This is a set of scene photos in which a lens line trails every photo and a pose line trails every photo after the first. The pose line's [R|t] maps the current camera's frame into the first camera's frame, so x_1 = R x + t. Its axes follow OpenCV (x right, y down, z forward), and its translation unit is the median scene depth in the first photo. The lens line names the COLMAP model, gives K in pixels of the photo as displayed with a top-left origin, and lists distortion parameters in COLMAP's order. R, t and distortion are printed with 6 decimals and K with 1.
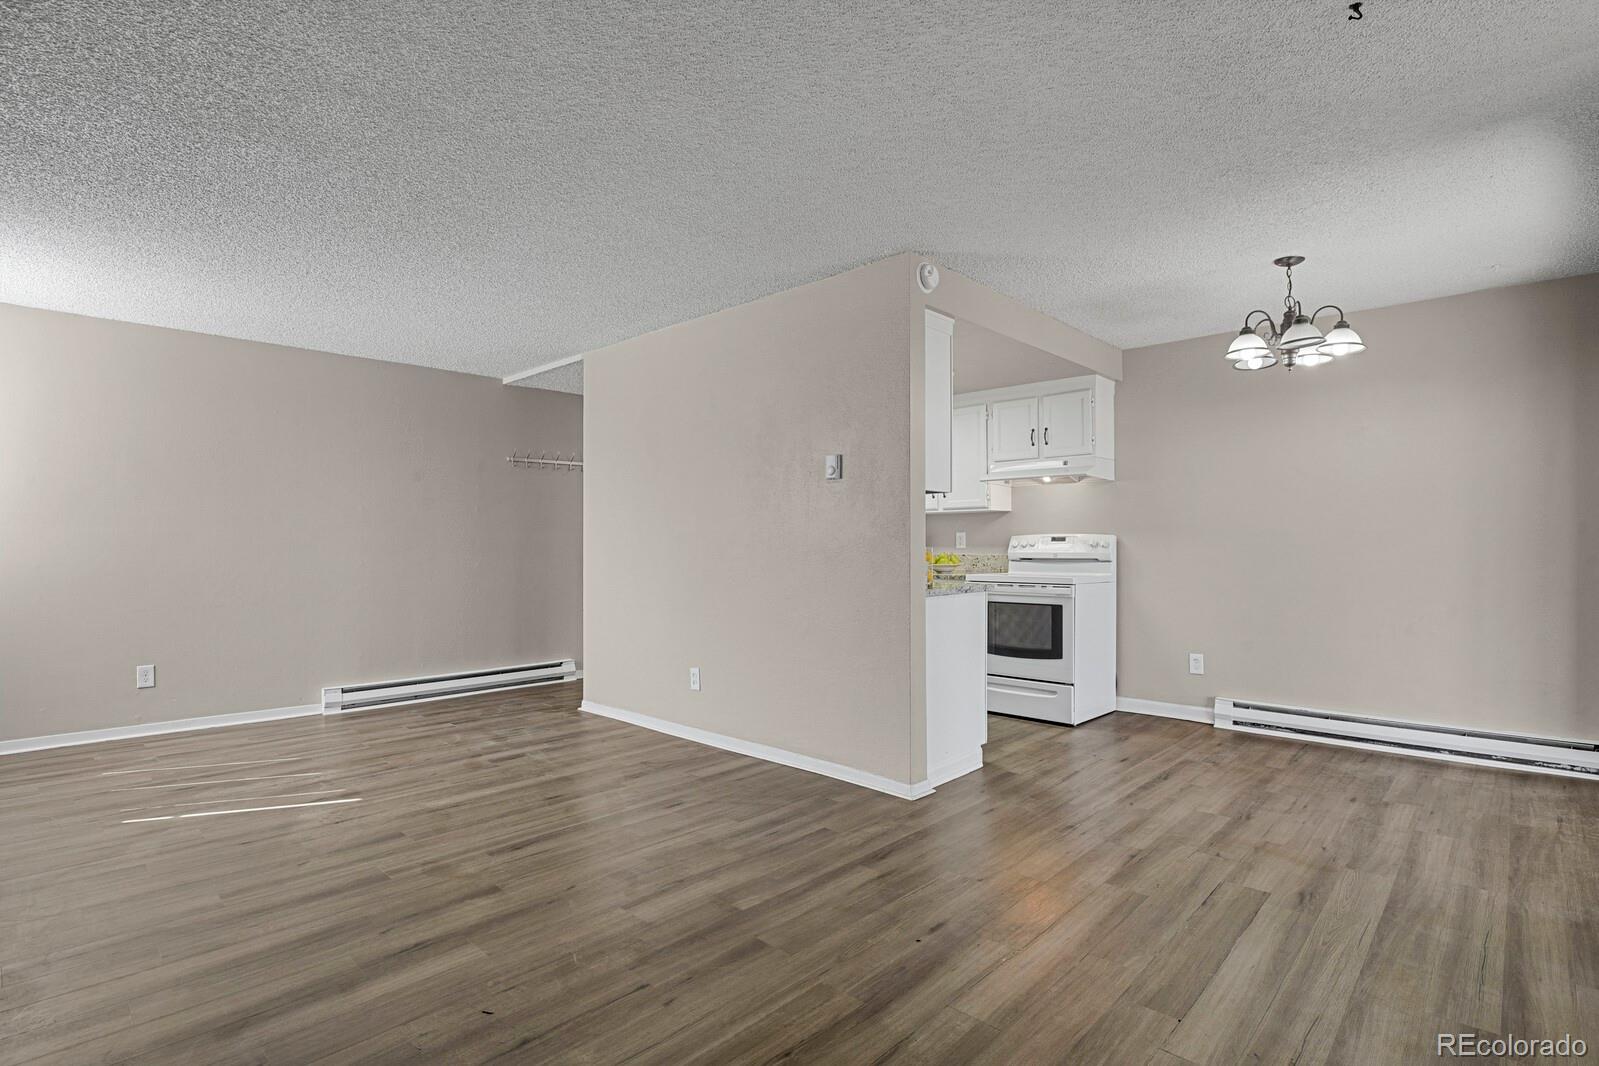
lens RADIAL K [[780.3, 0, 810.1], [0, 780.3, 543.1], [0, 0, 1]] dist [-0.021906, -0.006085]
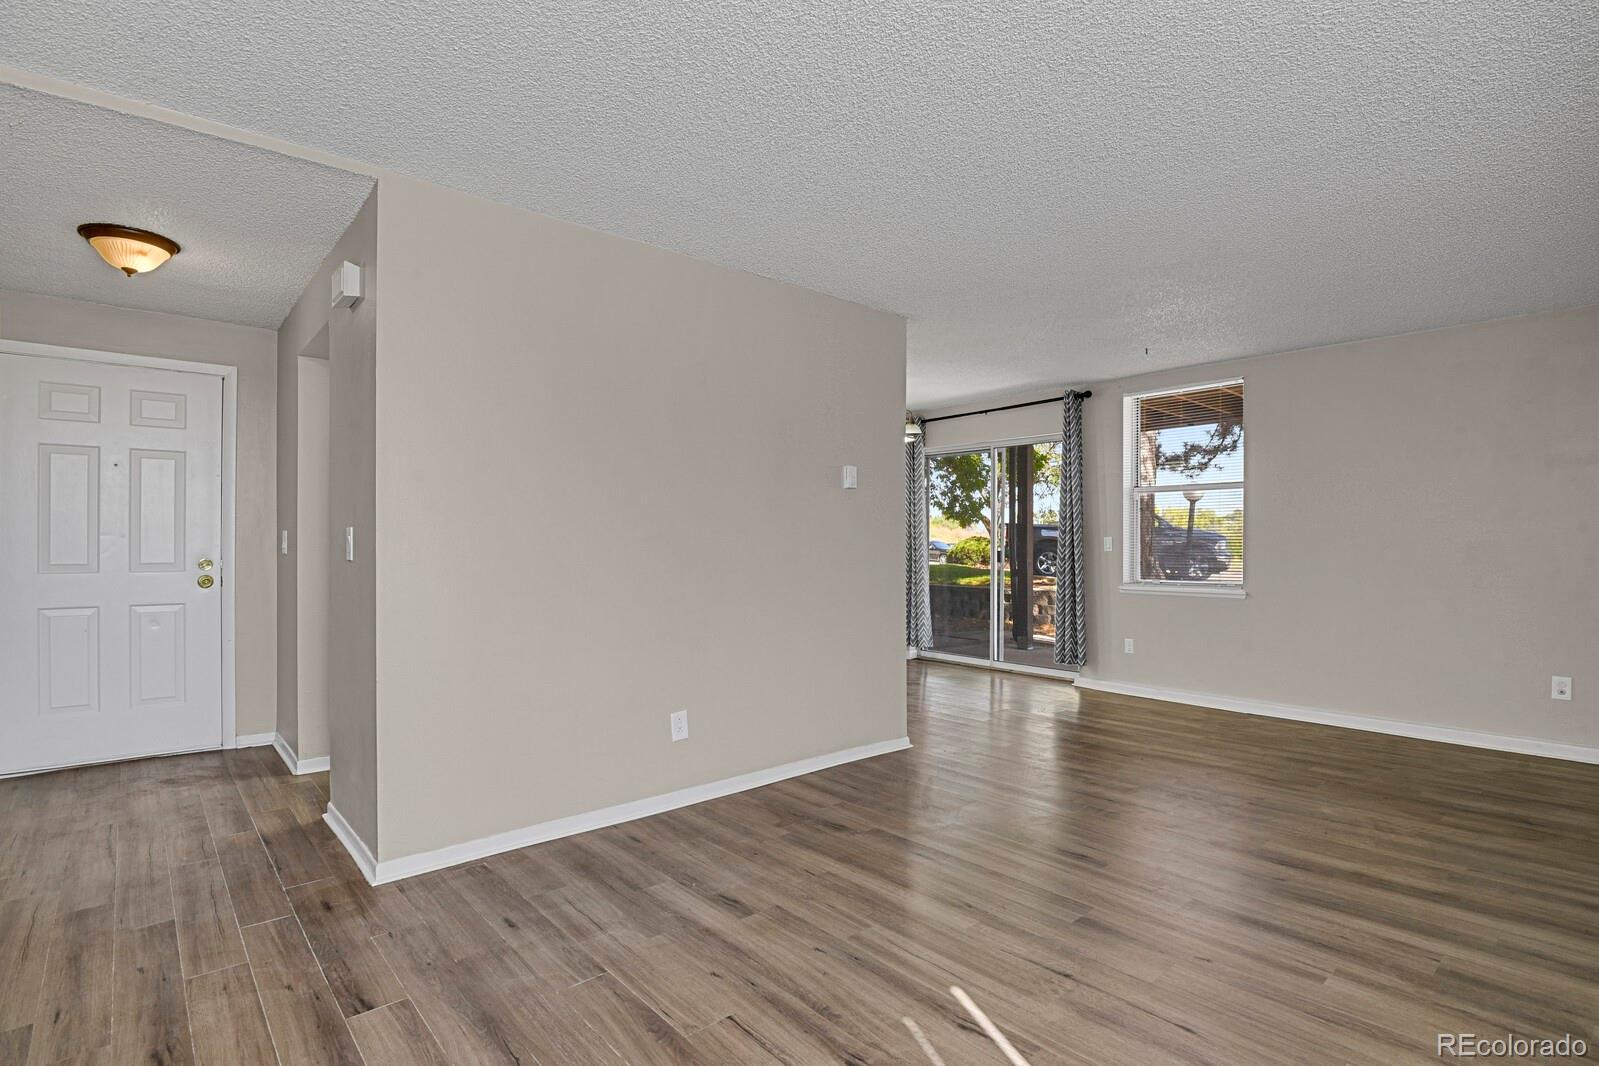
lens RADIAL K [[780.3, 0, 810.1], [0, 780.3, 543.1], [0, 0, 1]] dist [-0.021906, -0.006085]
pose [[0.092574, 0.002229, 0.995703, -1.122867], [-0.000272, 0.999998, -0.002214, -0.002984], [-0.995706, -0.000066, 0.092574, 1.008673]]
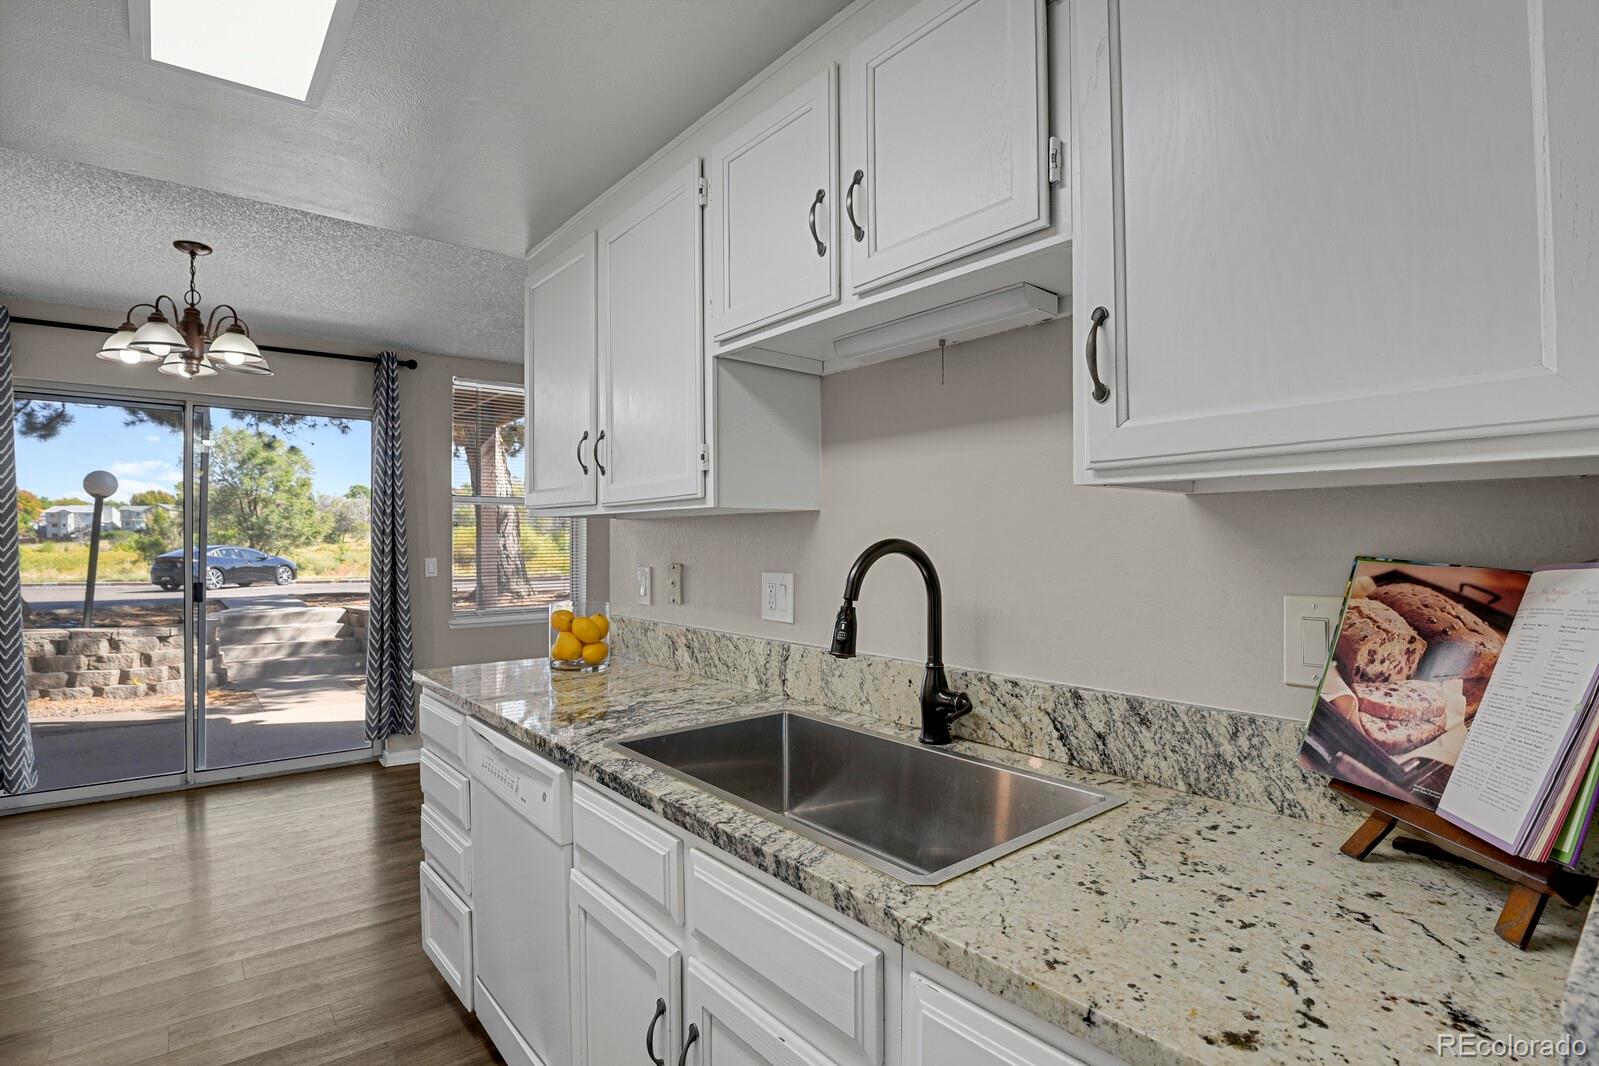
lens RADIAL K [[780.3, 0, 810.1], [0, 780.3, 543.1], [0, 0, 1]] dist [-0.021906, -0.006085]
pose [[-0.992334, 0.000758, 0.123580, -0.146260], [0.001030, 0.999997, 0.002140, -0.047025], [-0.123578, 0.002250, -0.992332, 1.735984]]
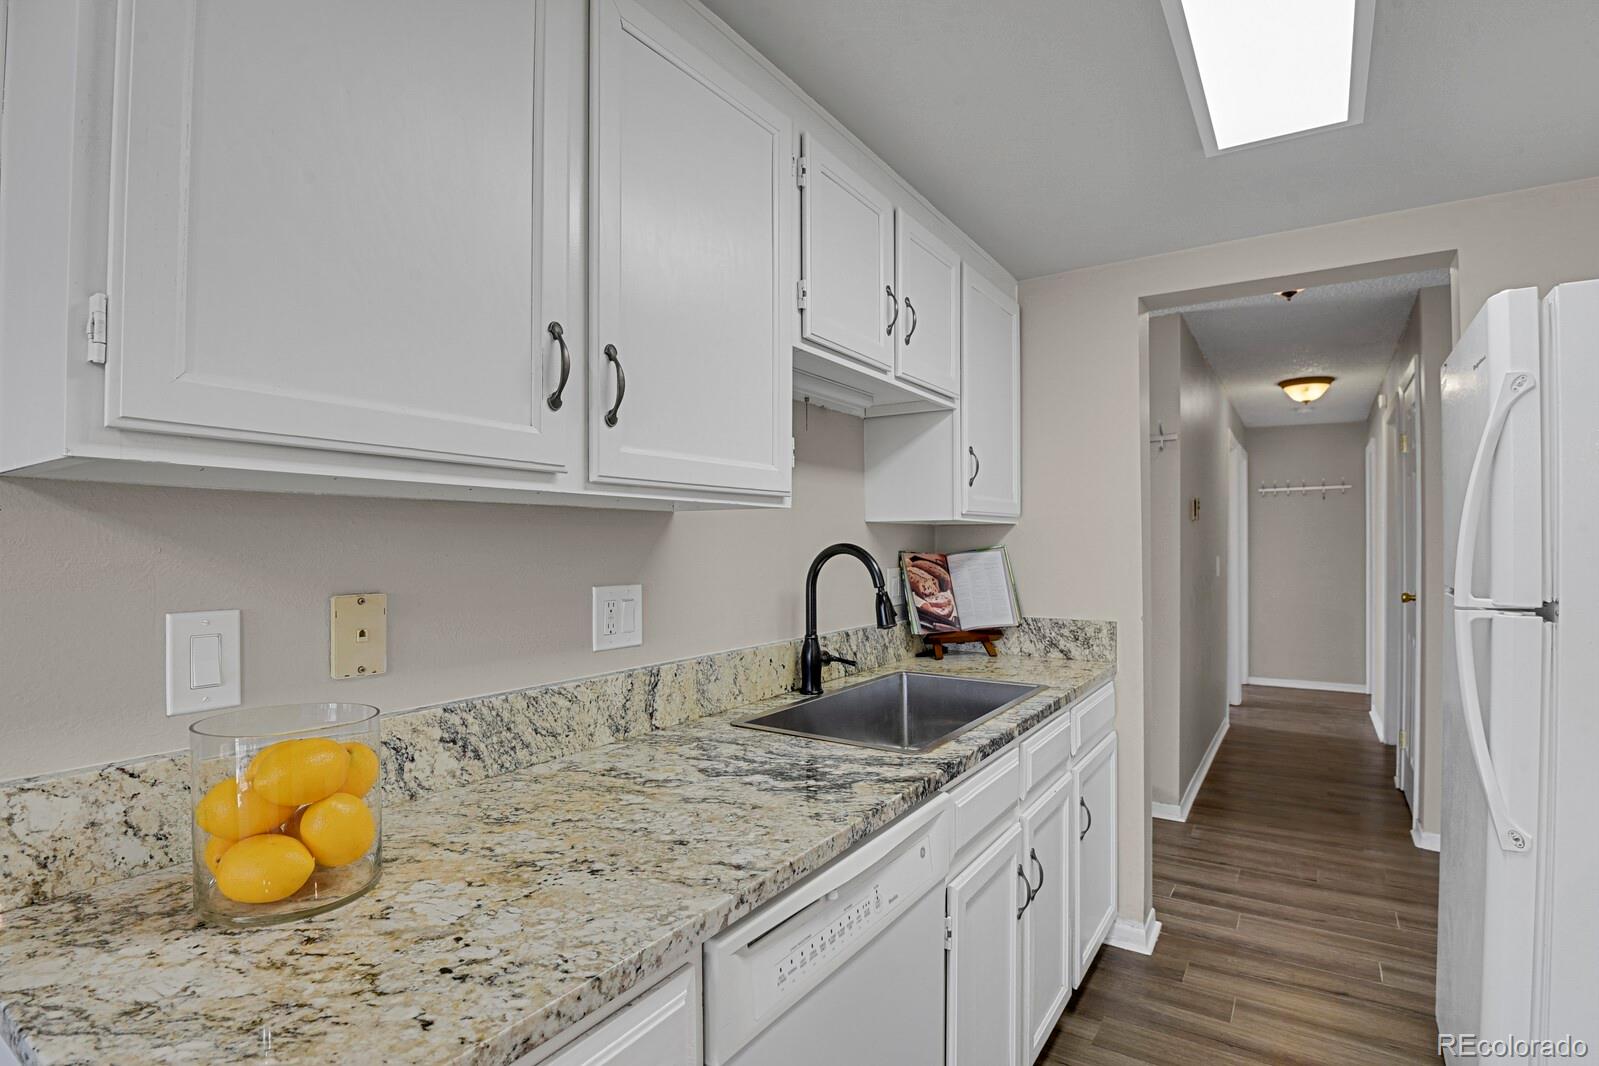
lens RADIAL K [[780.3, 0, 810.1], [0, 780.3, 543.1], [0, 0, 1]] dist [-0.021906, -0.006085]
pose [[0.170776, -0.002165, -0.985307, 0.401276], [0.003132, 0.999994, -0.001654, -0.047707], [0.985305, -0.002803, 0.170782, 1.212074]]
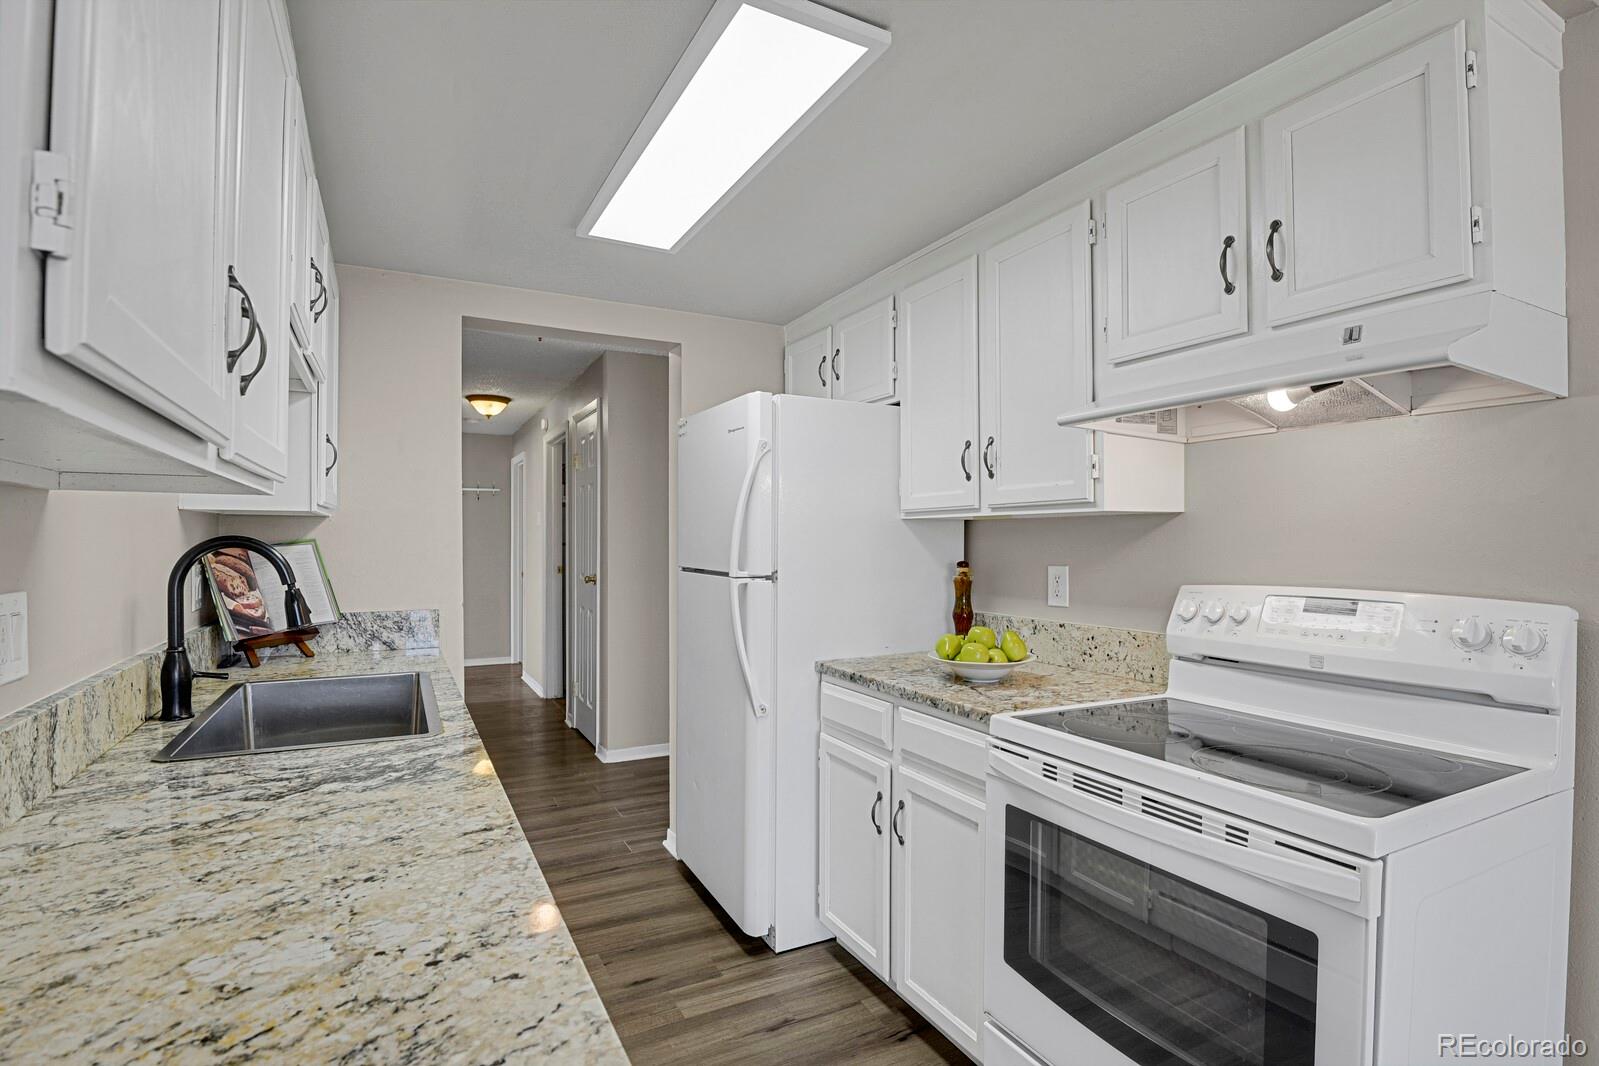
lens RADIAL K [[780.3, 0, 810.1], [0, 780.3, 543.1], [0, 0, 1]] dist [-0.021906, -0.006085]
pose [[0.946177, 0.003766, -0.323627, 0.345100], [-0.001834, 0.999979, 0.006275, -0.047379], [0.323644, -0.005344, 0.946164, 1.000408]]
